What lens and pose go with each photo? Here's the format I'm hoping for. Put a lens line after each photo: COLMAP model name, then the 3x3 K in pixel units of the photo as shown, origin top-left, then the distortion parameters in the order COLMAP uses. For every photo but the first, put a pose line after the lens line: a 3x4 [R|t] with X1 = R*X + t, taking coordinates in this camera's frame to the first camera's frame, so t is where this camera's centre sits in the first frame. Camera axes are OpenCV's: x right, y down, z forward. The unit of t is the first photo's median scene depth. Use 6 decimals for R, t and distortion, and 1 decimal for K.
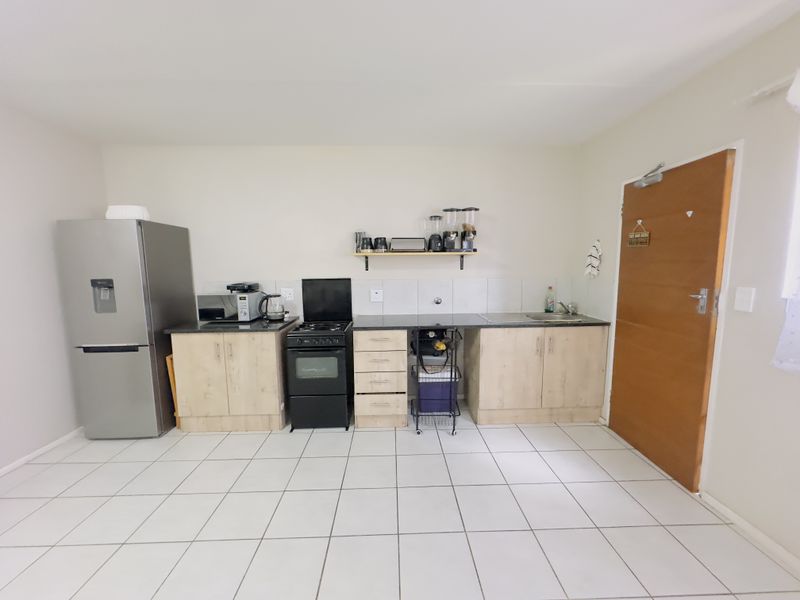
lens RADIAL K [[321.3, 0, 400.0], [0, 321.3, 300.0], [0, 0, 1]] dist [-0.001055, -0.000178]
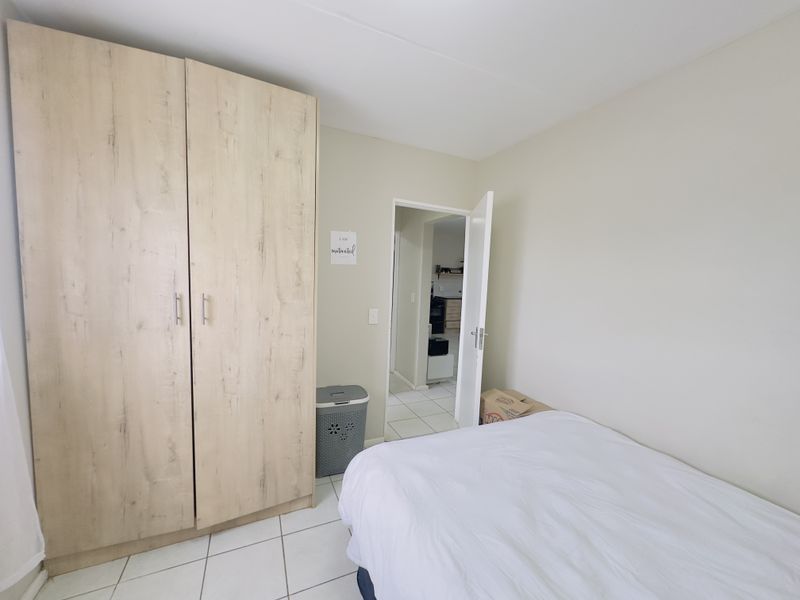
lens RADIAL K [[321.3, 0, 400.0], [0, 321.3, 300.0], [0, 0, 1]] dist [-0.001055, -0.000178]
pose [[0.920670, 0.011652, 0.390168, -1.634036], [-0.005396, 0.999839, -0.017126, 0.146340], [-0.390304, 0.013663, 0.920585, -1.509302]]
